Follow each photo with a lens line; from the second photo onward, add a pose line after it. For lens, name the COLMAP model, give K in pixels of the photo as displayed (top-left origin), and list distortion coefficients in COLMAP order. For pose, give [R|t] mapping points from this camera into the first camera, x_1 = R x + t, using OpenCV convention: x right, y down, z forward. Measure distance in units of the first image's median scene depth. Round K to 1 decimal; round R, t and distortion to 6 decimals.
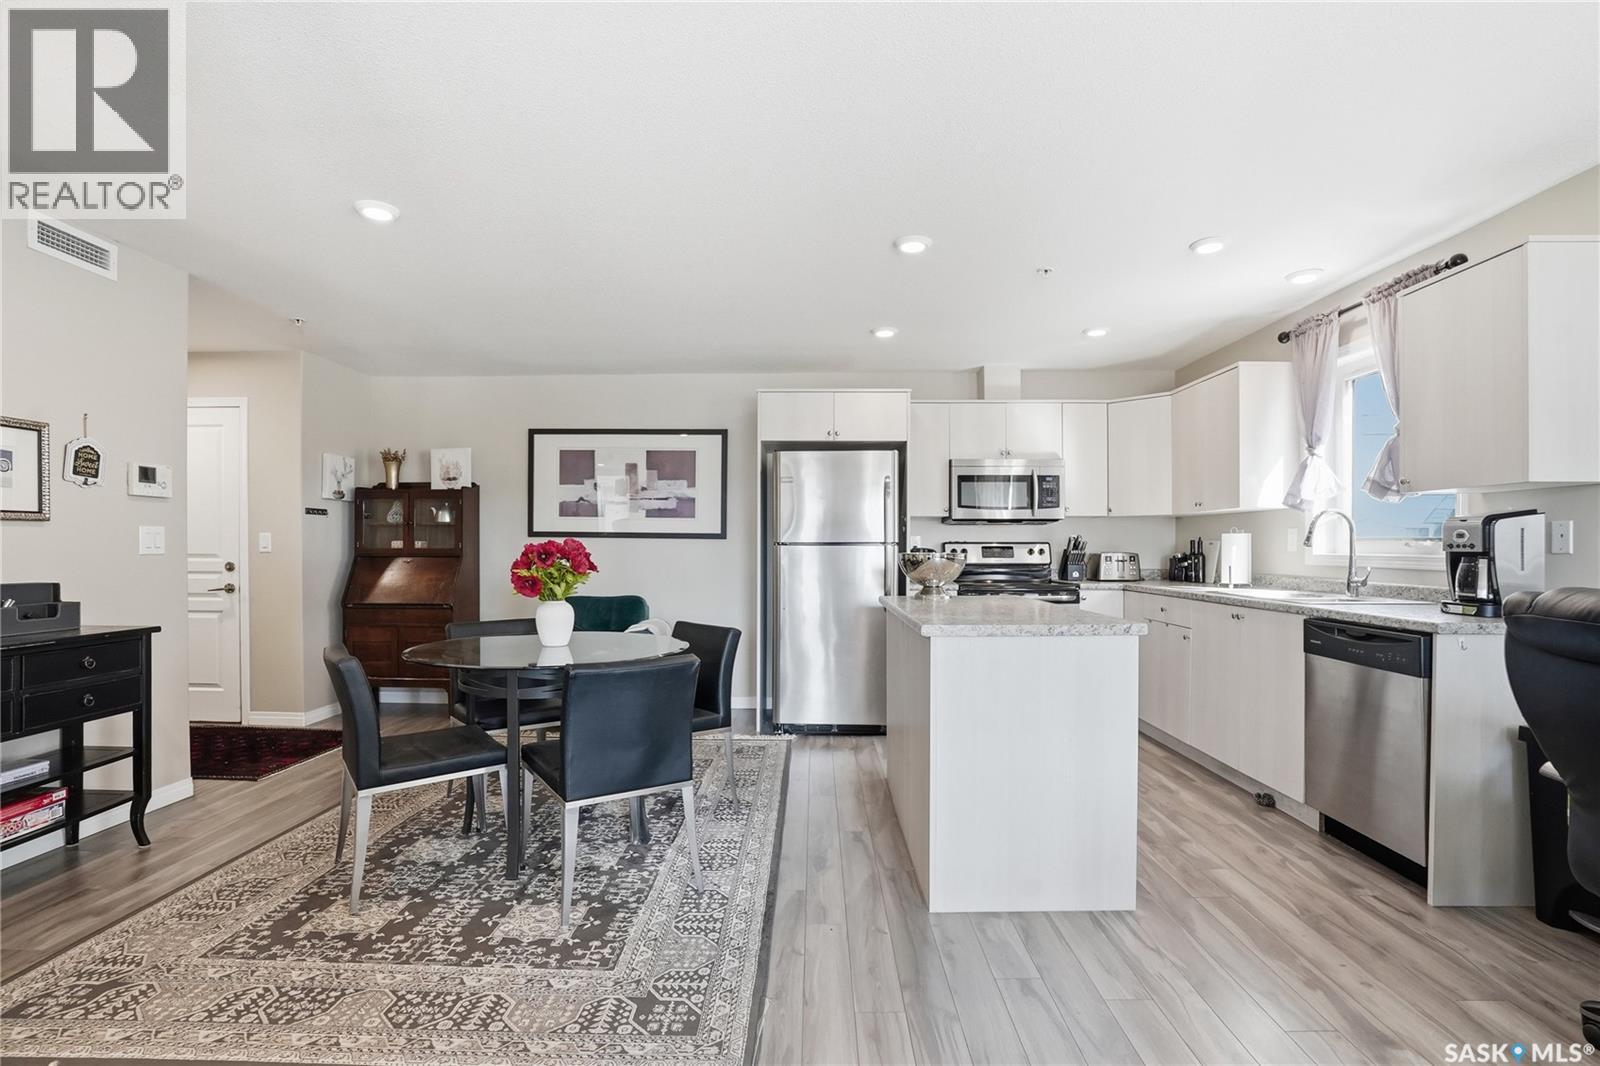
lens RADIAL K [[759.6, 0, 804.7], [0, 759.6, 555.1], [0, 0, 1]] dist [-0.036799, 0.000629]
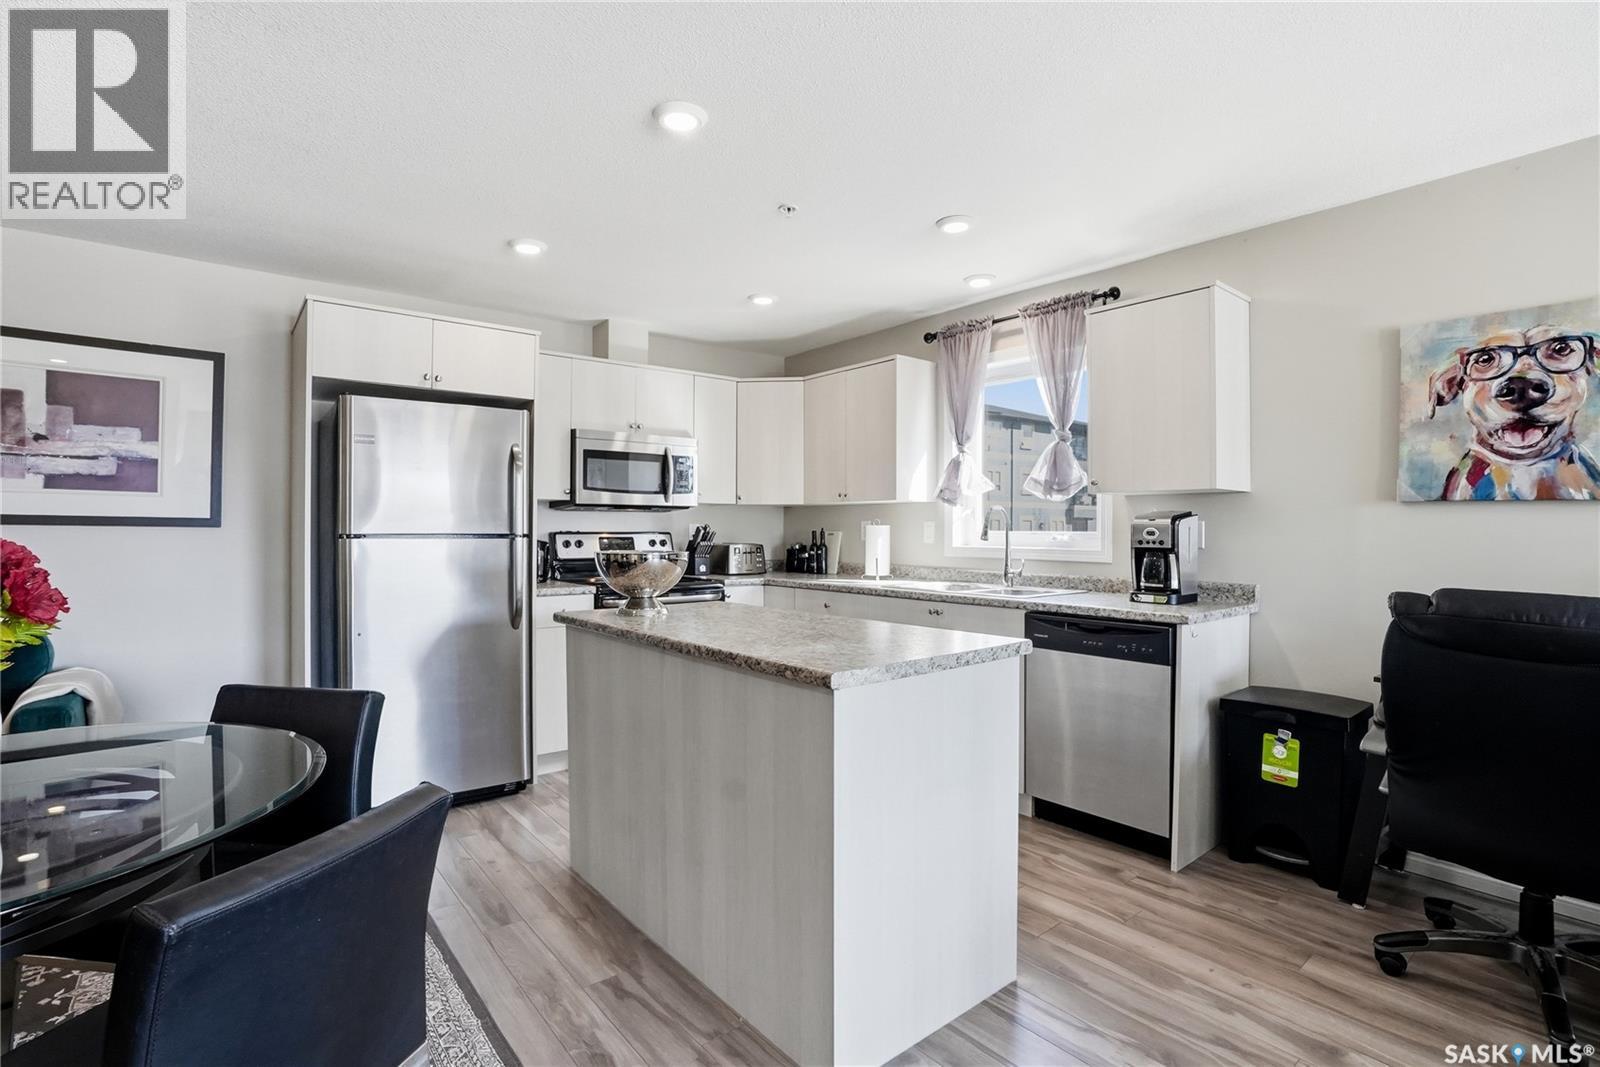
lens RADIAL K [[760.7, 0, 800.0], [0, 760.7, 533.5], [0, 0, 1]] dist [-0.072185, 0.029738]
pose [[0.768117, -0.001101, 0.640308, -0.146651], [0.004349, 0.999984, -0.003498, -0.013842], [-0.640294, 0.005471, 0.768110, 0.265664]]
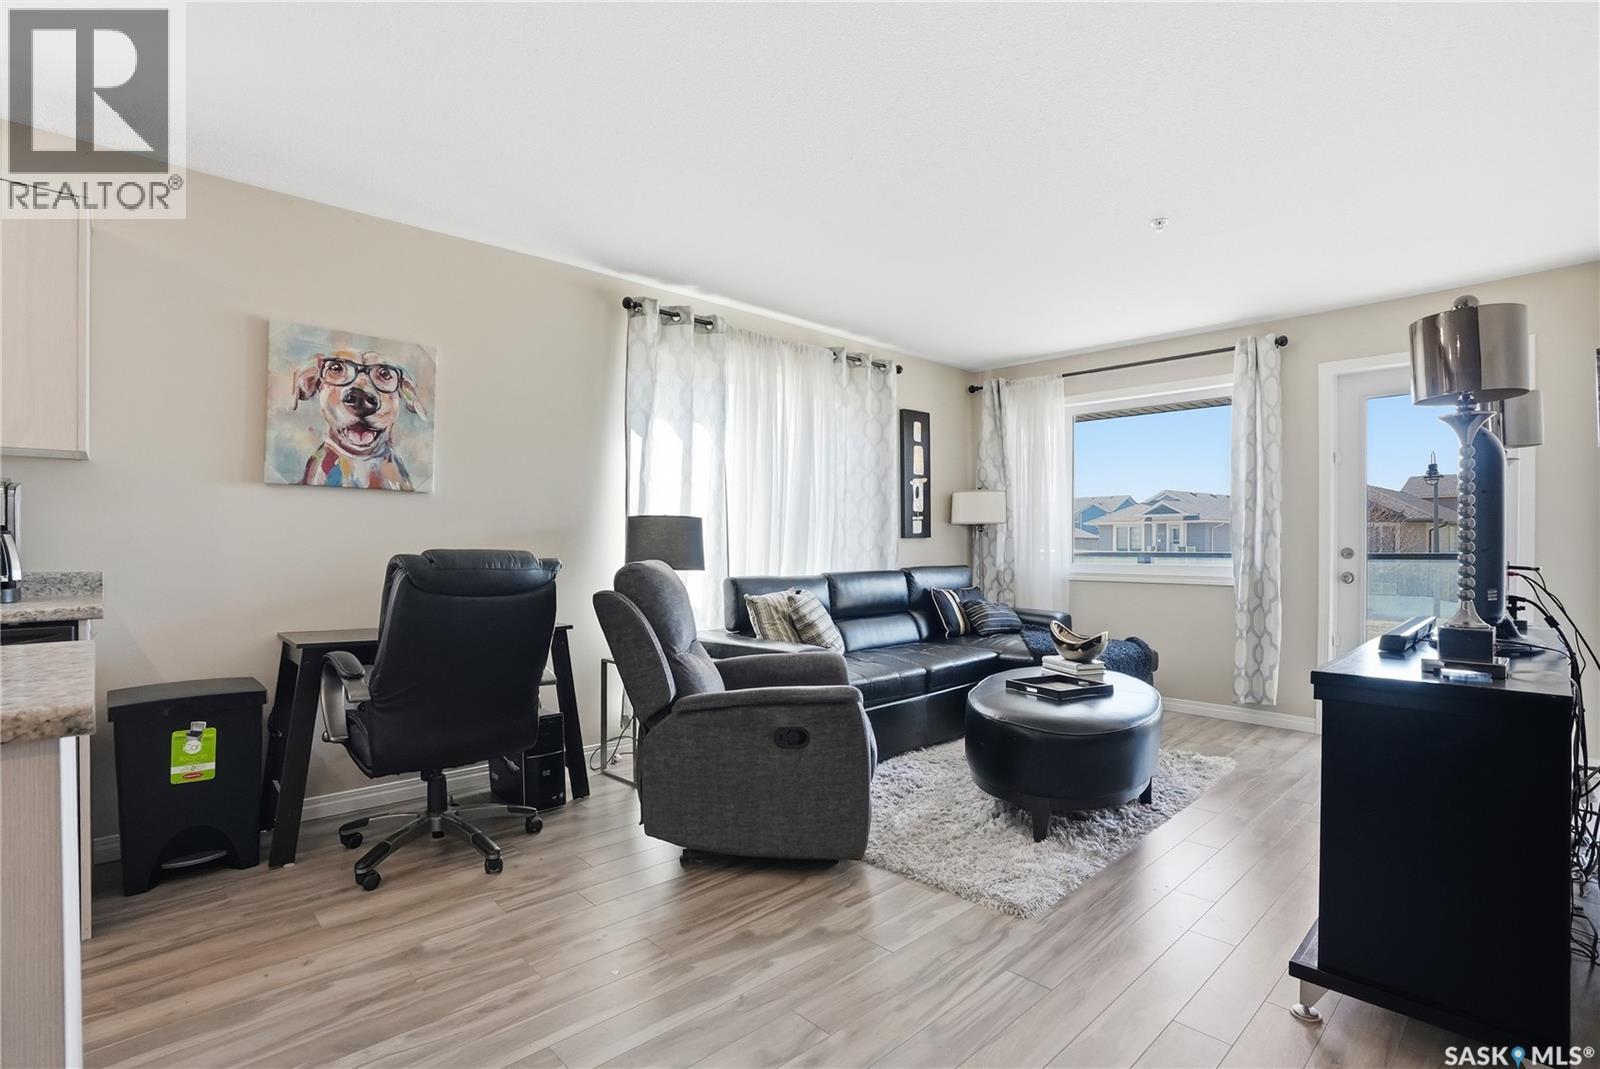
lens RADIAL K [[770.8, 0, 802.6], [0, 770.8, 544.6], [0, 0, 1]] dist [-0.074160, 0.031769]
pose [[-0.693893, -0.007763, 0.720036, -0.173435], [0.003664, 0.999891, 0.014311, 0.004660], [-0.720068, 0.012568, -0.693789, 0.512133]]
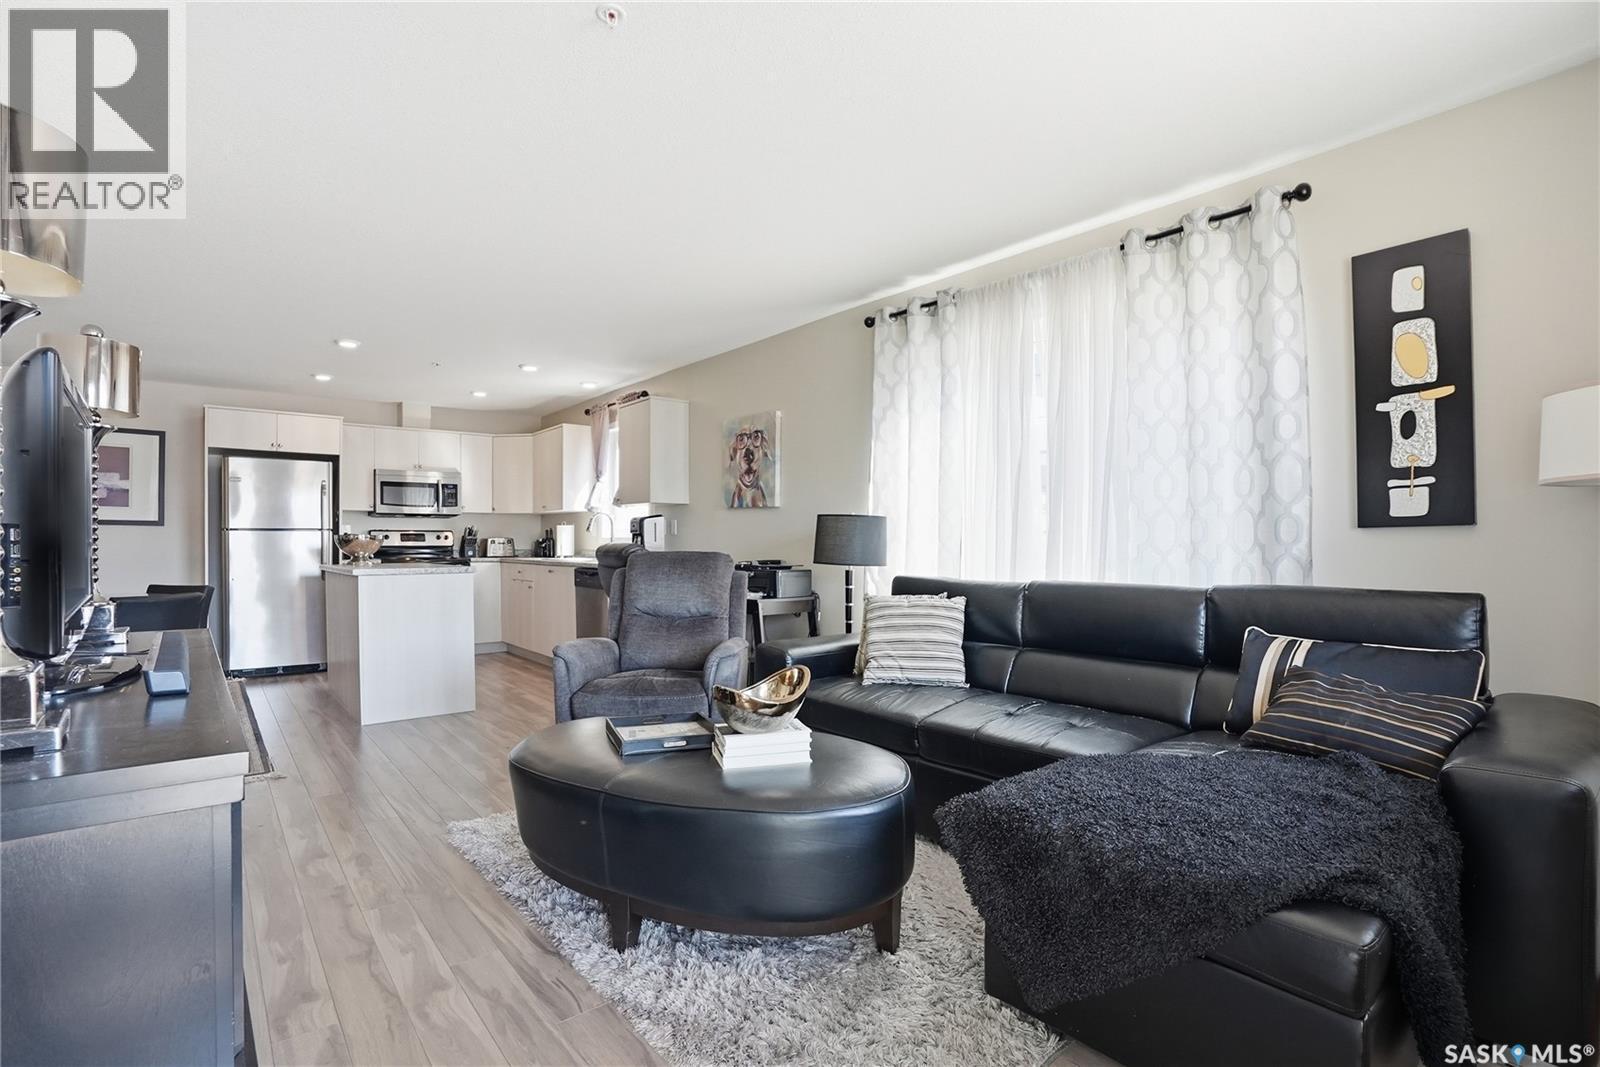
lens RADIAL K [[760.7, 0, 800.0], [0, 760.7, 533.5], [0, 0, 1]] dist [-0.072185, 0.029738]
pose [[0.767404, 0.006345, 0.641133, -0.087080], [0.007920, 0.999781, -0.019375, 0.023630], [-0.641116, 0.019947, 0.767185, -0.564902]]
